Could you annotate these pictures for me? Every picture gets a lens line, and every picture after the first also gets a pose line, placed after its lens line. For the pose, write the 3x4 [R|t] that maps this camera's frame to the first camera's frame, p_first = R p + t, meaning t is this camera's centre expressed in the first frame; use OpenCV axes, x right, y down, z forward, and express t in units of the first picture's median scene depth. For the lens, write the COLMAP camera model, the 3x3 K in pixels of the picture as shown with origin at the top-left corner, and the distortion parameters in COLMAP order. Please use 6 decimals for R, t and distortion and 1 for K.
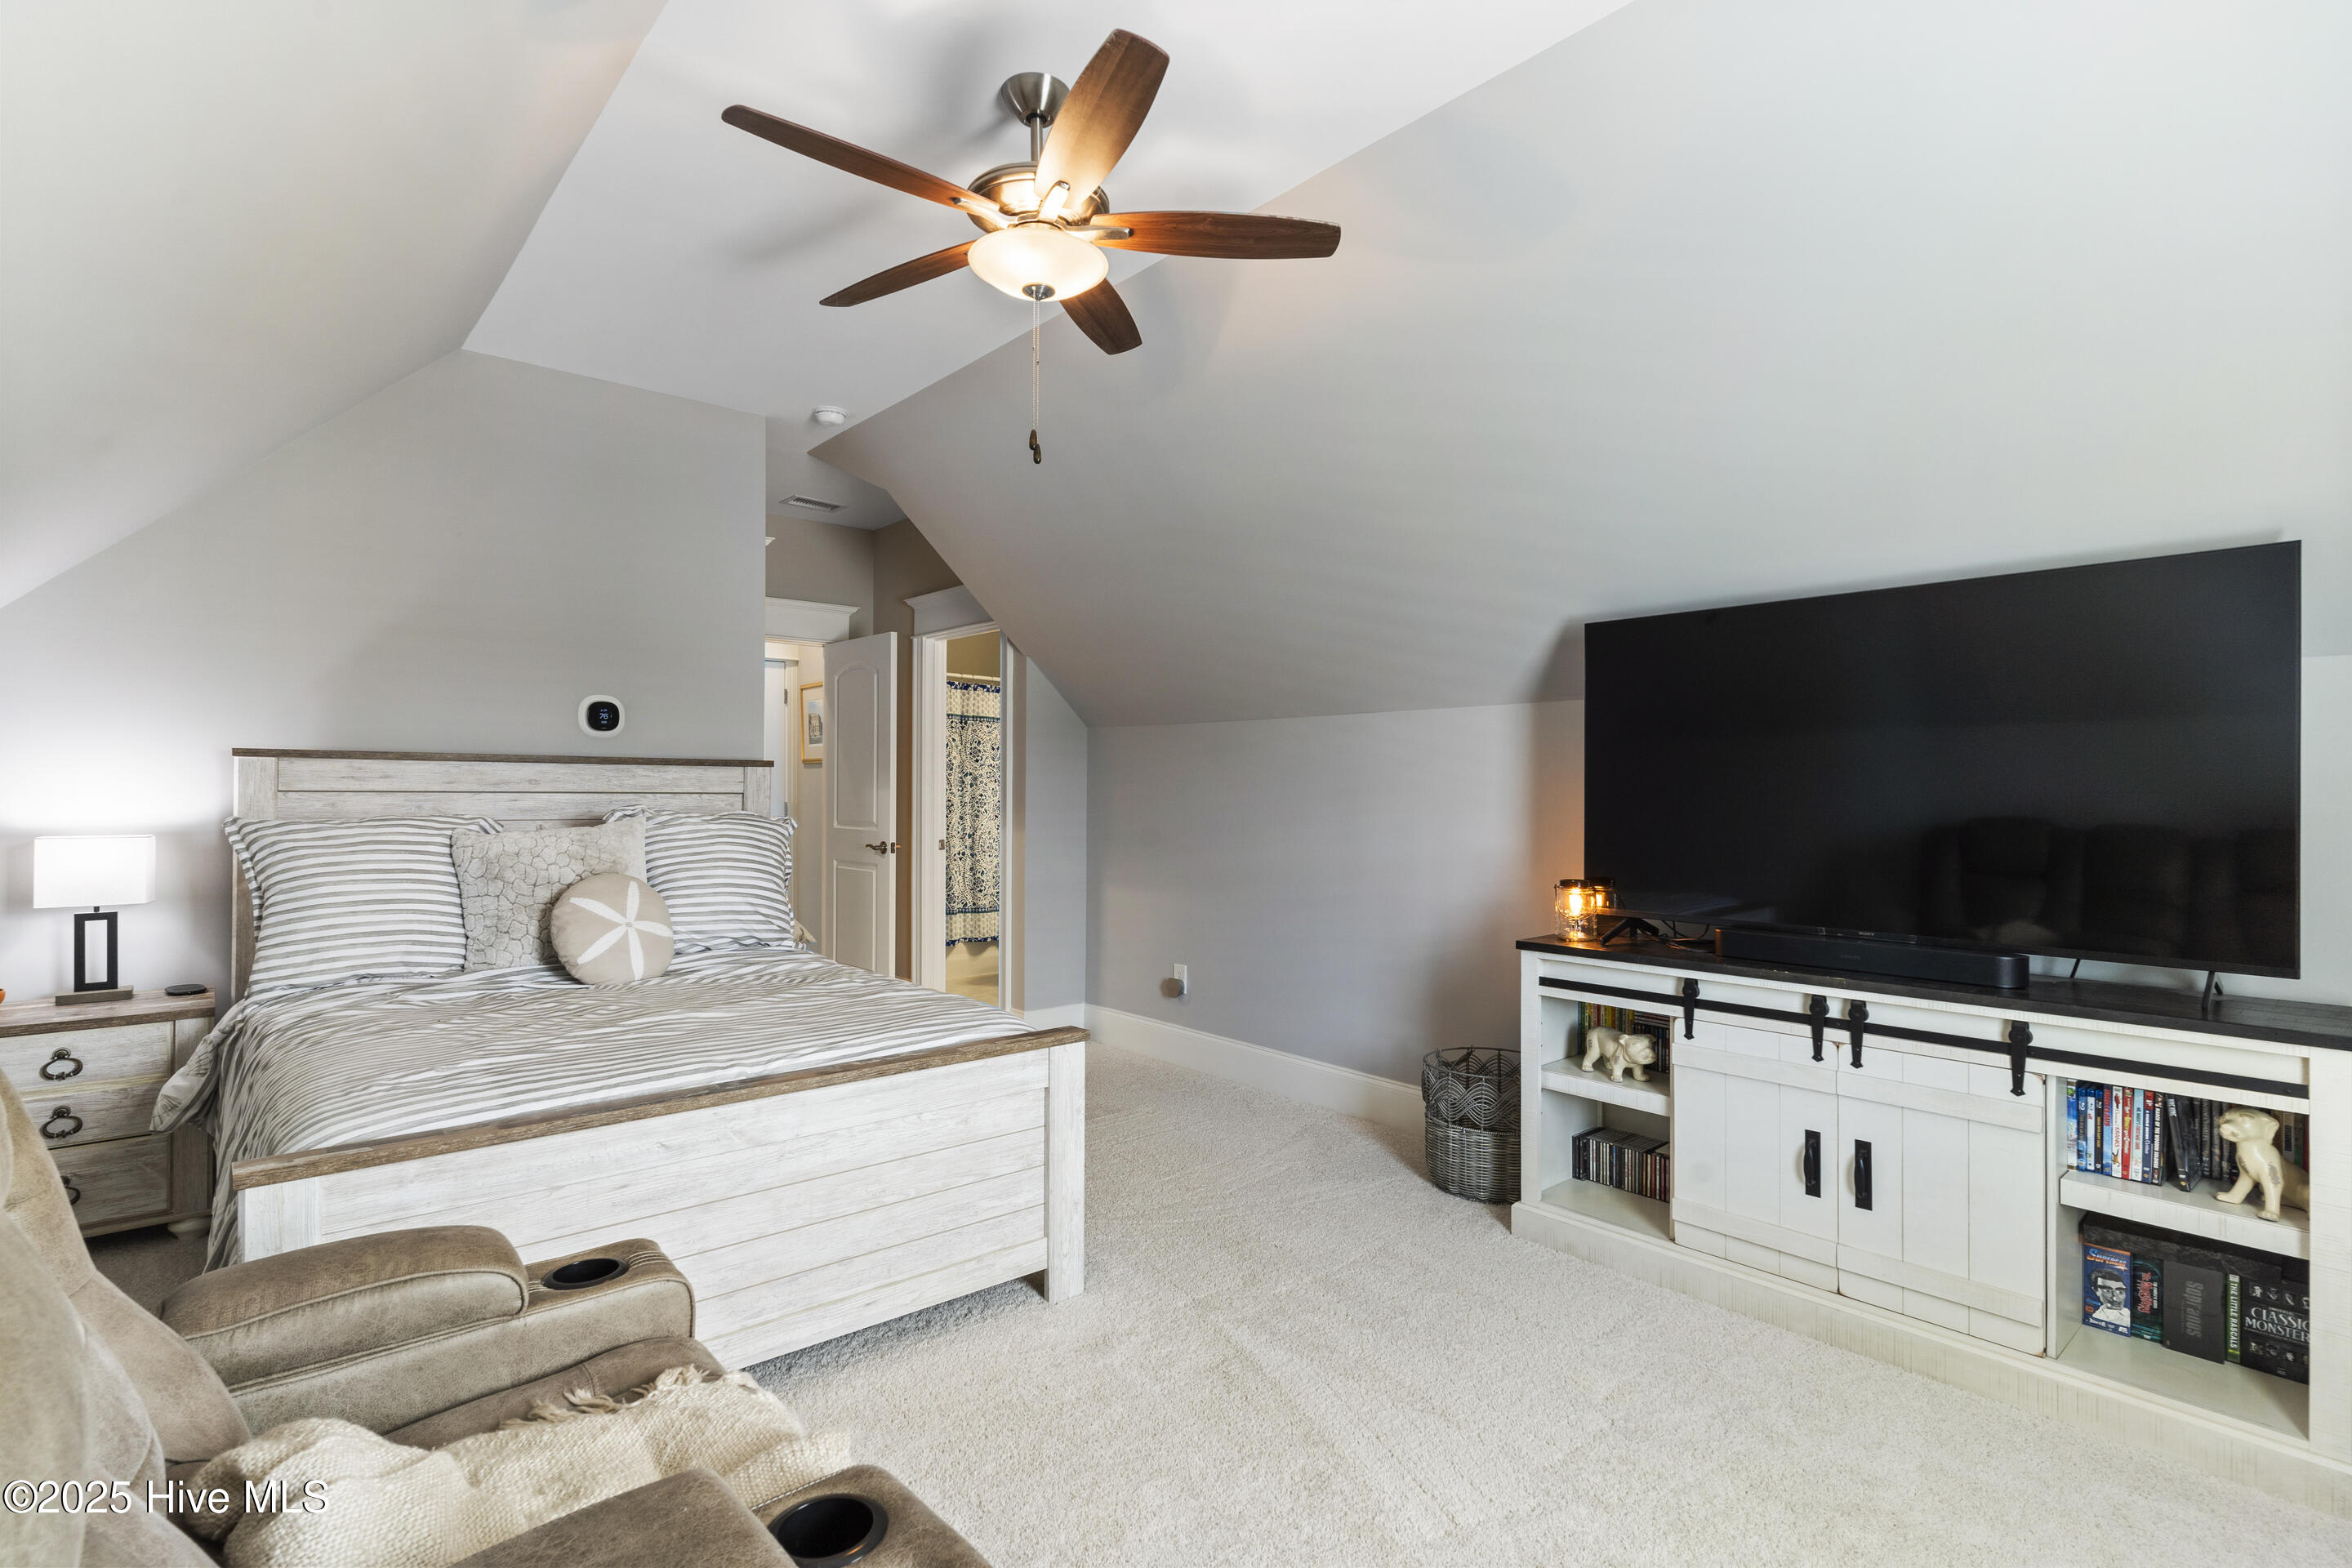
lens RADIAL K [[1118.1, 0, 1163.6], [0, 1118.1, 781.2], [0, 0, 1]] dist [0.000109, 0.000734]
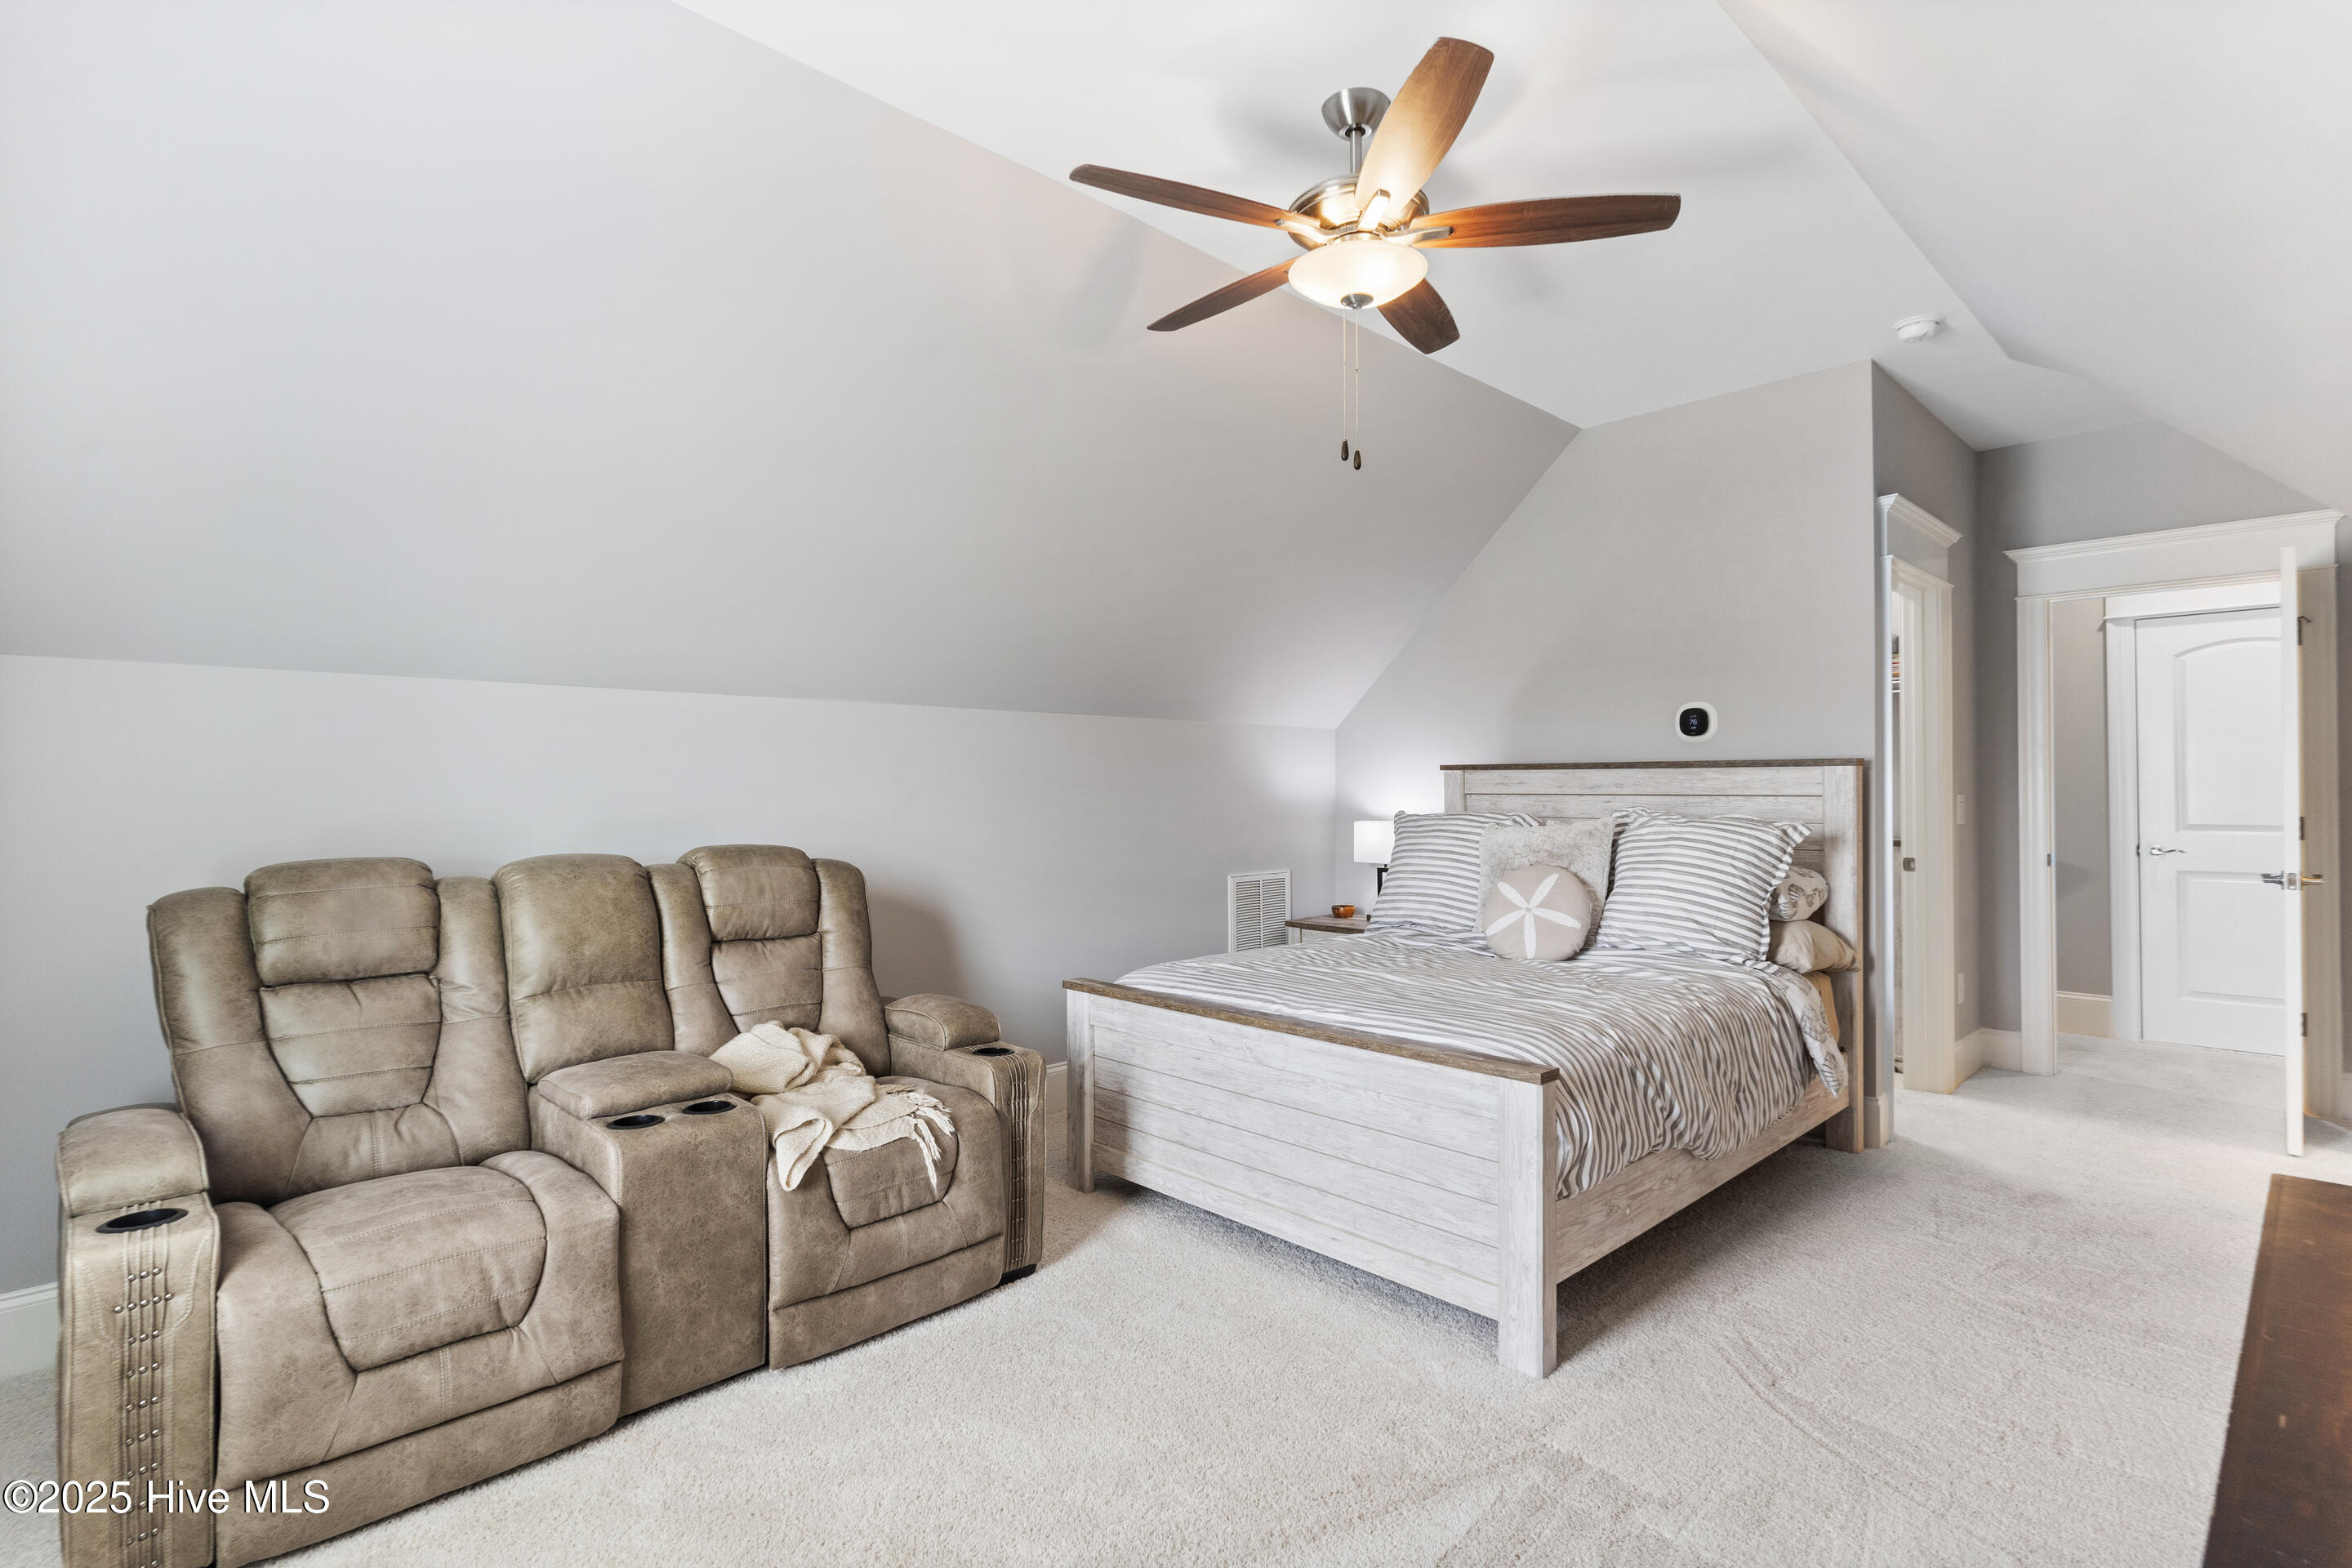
lens RADIAL K [[1118.1, 0, 1163.6], [0, 1118.1, 781.2], [0, 0, 1]] dist [0.000109, 0.000734]
pose [[0.055680, -0.011622, -0.998381, 0.782809], [0.008961, 0.999898, -0.011140, 0.006809], [0.998408, -0.008327, 0.055779, 0.678789]]
